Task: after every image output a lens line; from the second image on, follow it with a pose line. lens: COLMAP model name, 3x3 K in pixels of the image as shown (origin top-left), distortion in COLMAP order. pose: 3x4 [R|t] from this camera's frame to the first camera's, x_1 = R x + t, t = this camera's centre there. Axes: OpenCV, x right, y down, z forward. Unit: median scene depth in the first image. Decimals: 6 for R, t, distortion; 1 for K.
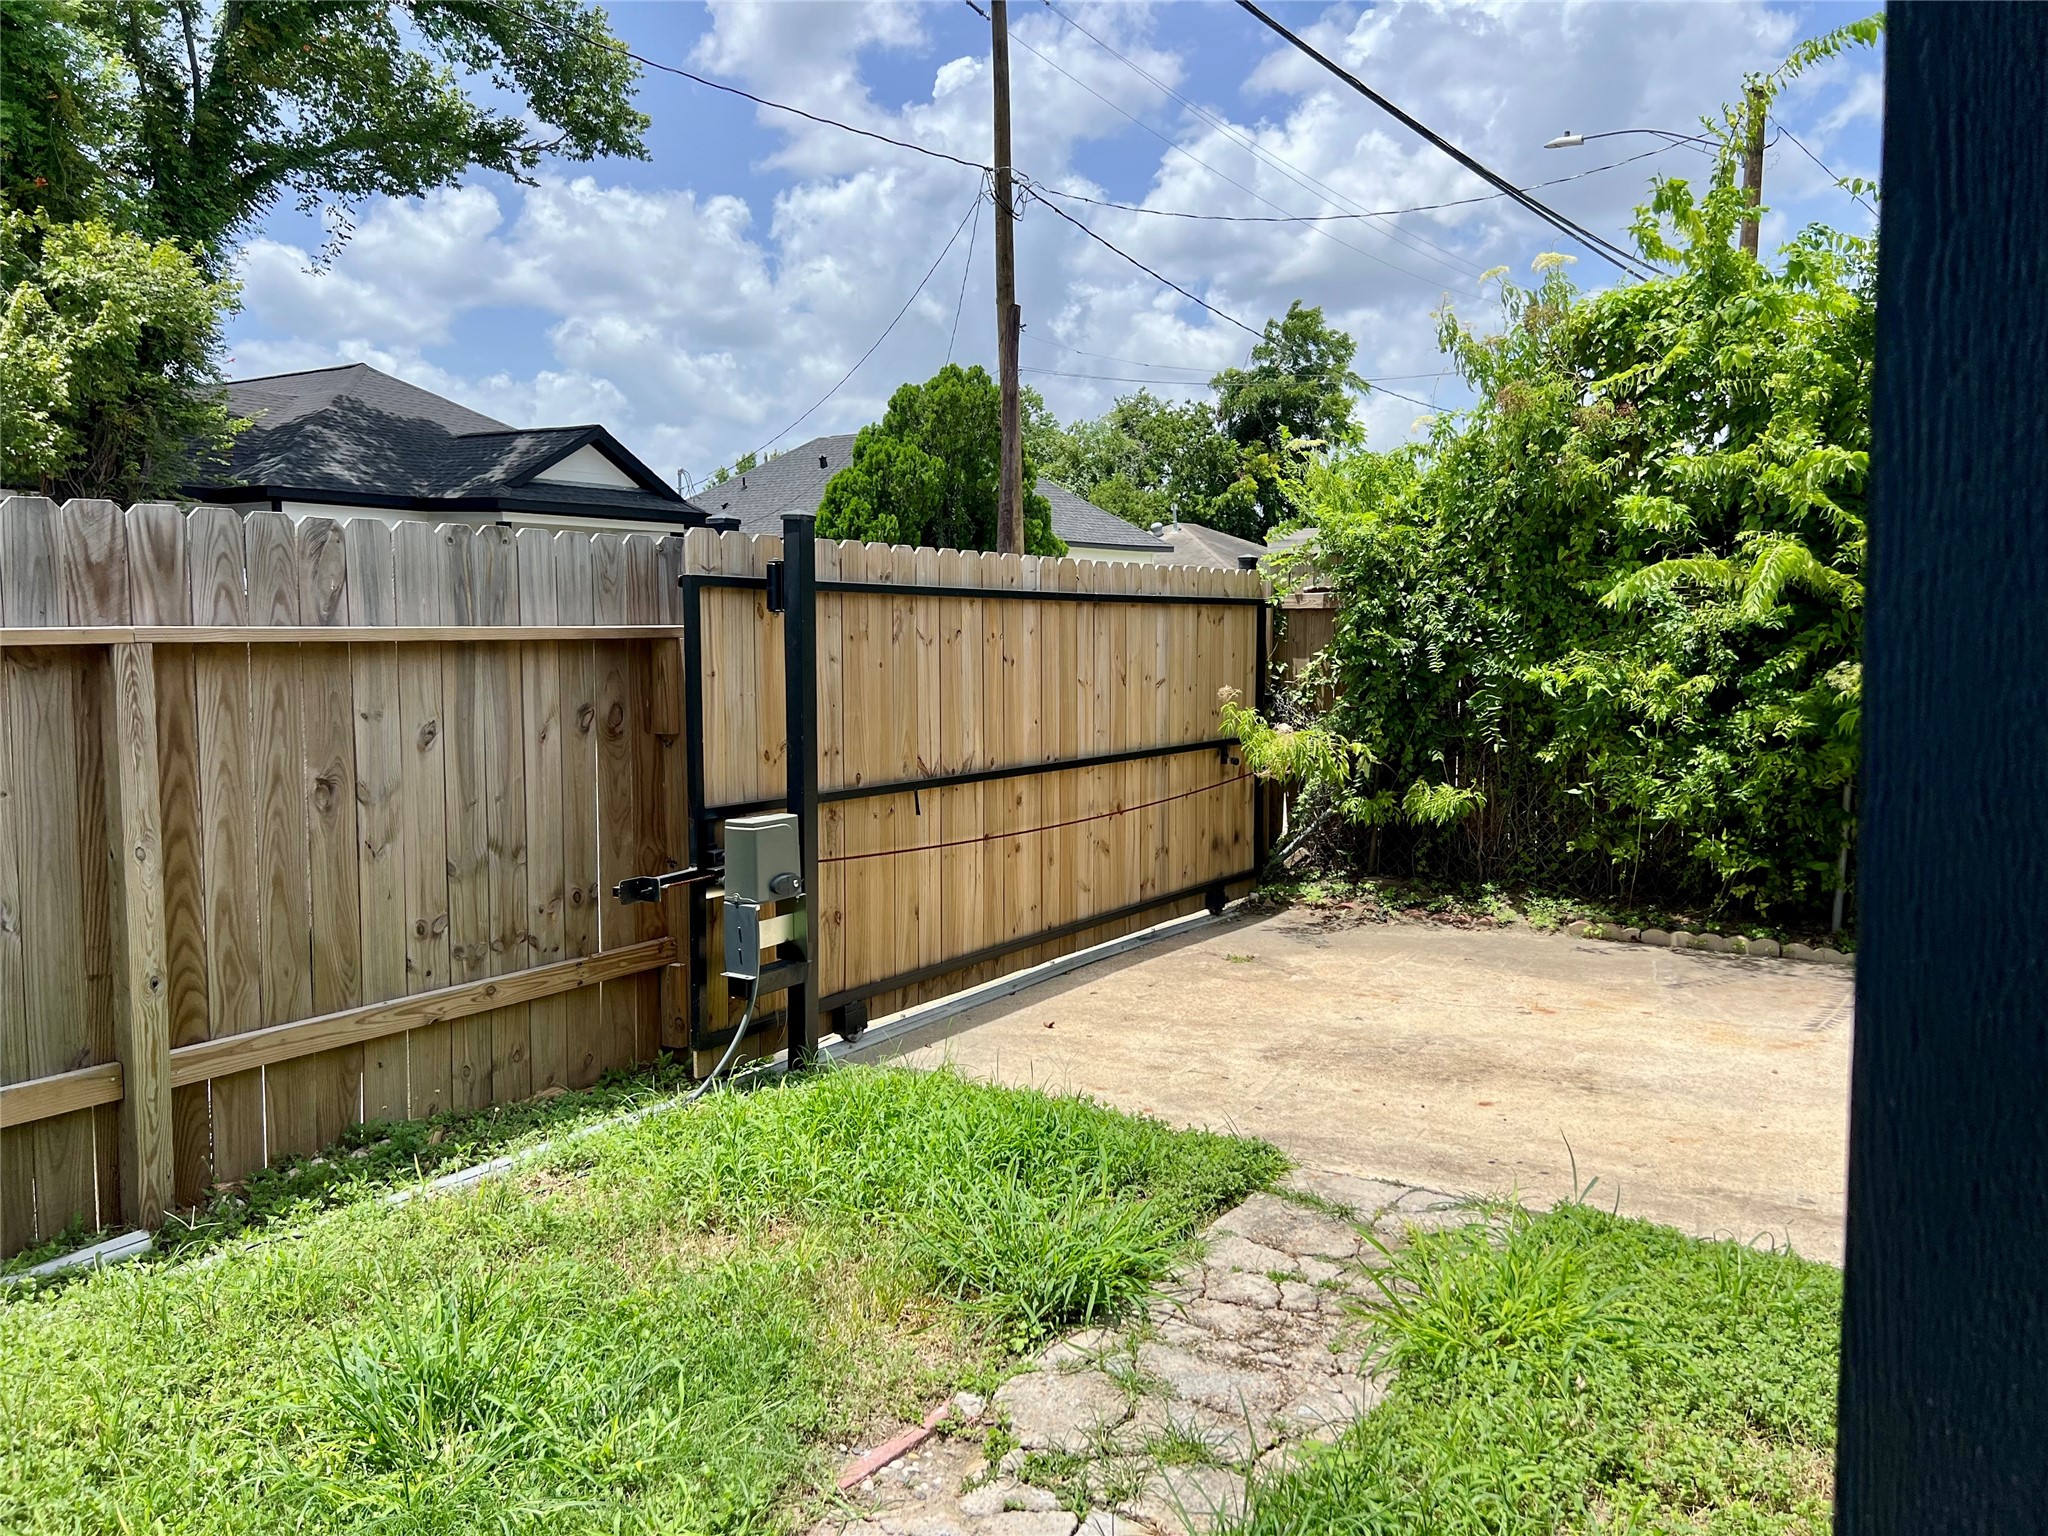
lens RADIAL K [[1550.6, 0, 1024.0], [0, 1550.6, 768.0], [0, 0, 1]] dist [0.021566, -0.005816]
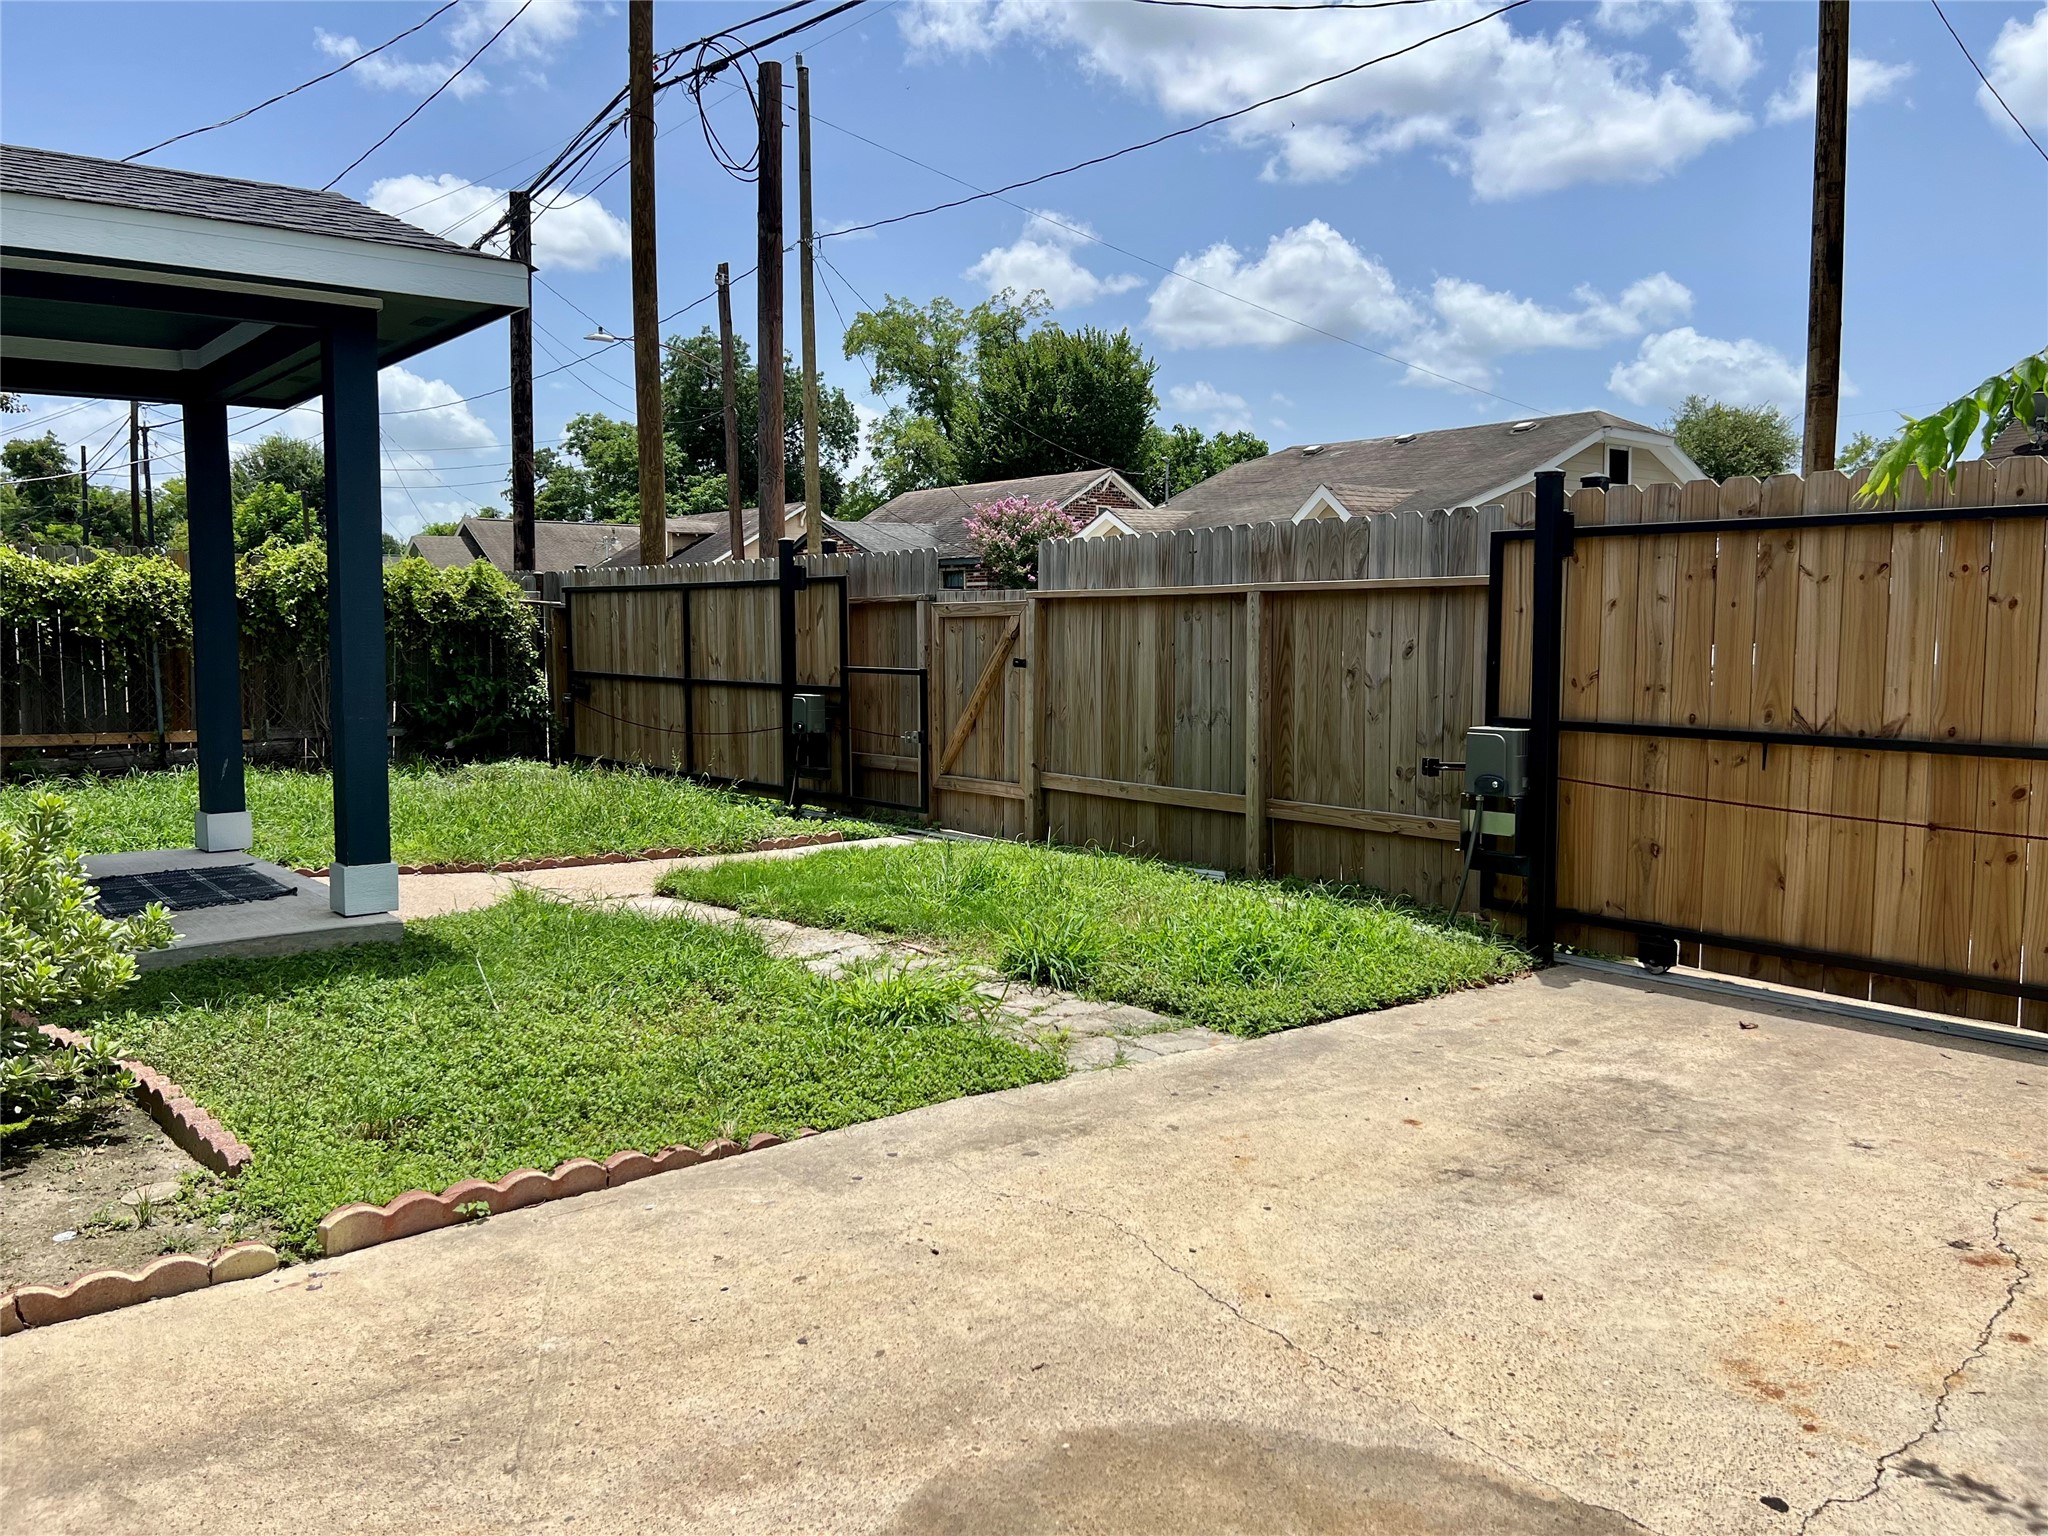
lens RADIAL K [[1559.1, 0, 1011.0], [0, 1559.1, 775.0], [0, 0, 1]] dist [0.066618, -0.083845]
pose [[-0.304462, 0.092732, -0.948000, 1.186217], [-0.086621, 0.988431, 0.124506, -0.054929], [0.948578, 0.120024, -0.292907, 1.063396]]
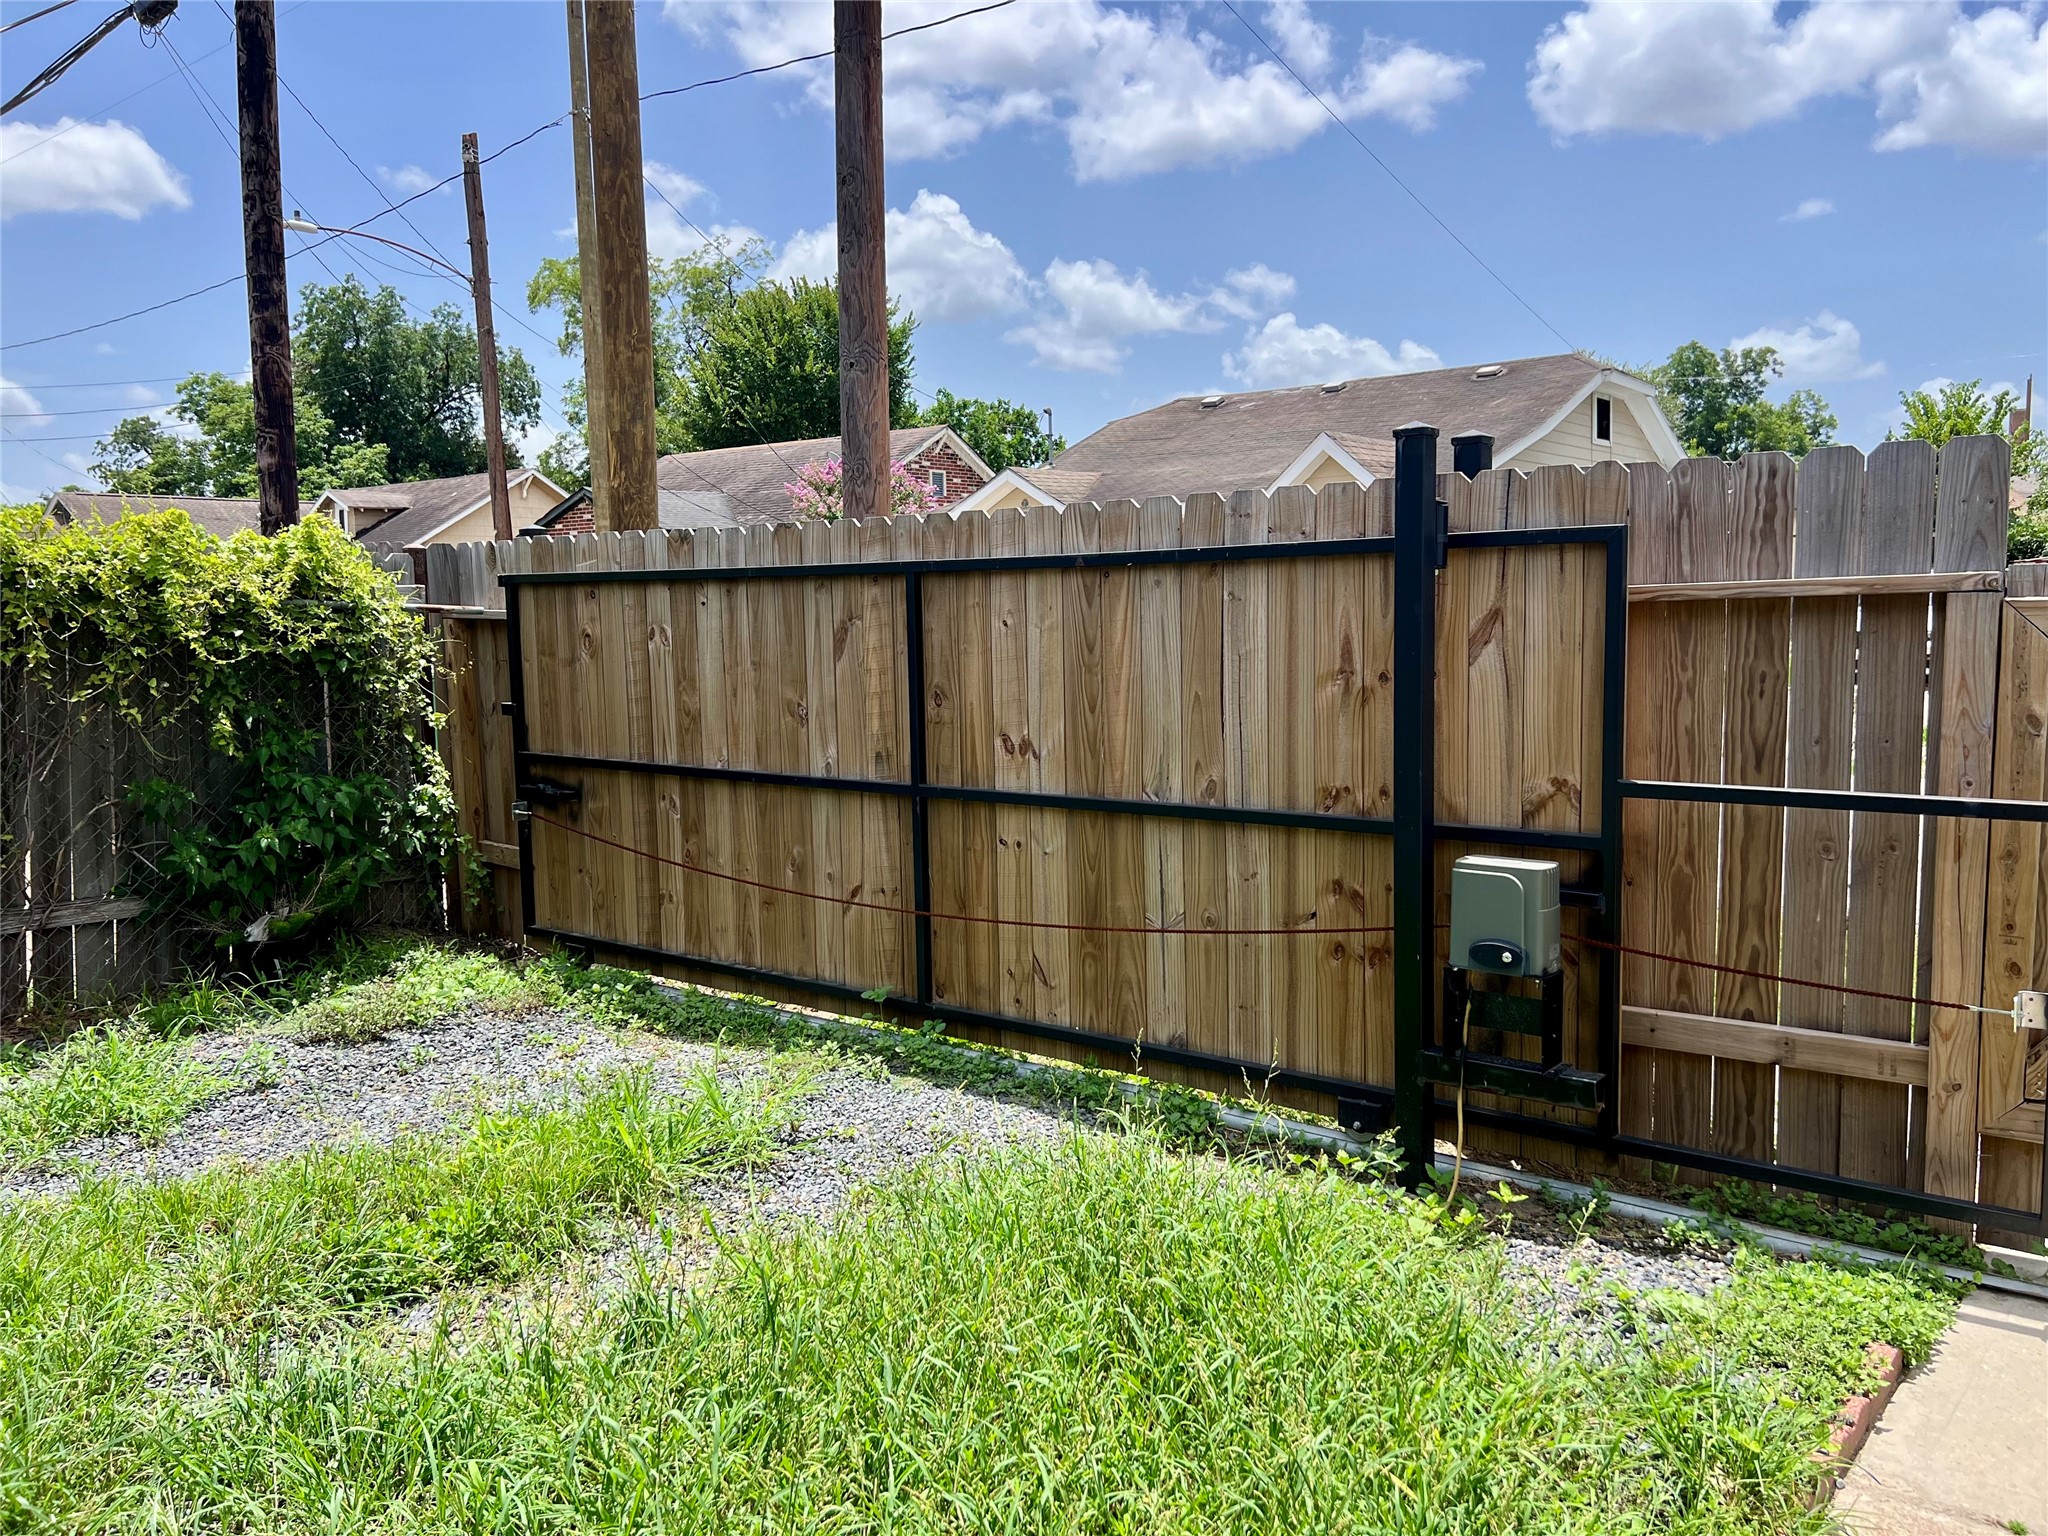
lens RADIAL K [[1550.6, 0, 1024.0], [0, 1550.6, 768.0], [0, 0, 1]] dist [0.021566, -0.005816]
pose [[-0.078519, 0.107619, -0.991087, -0.058601], [-0.073393, 0.990834, 0.113406, 0.015922], [0.994207, 0.081643, -0.069901, -0.081965]]
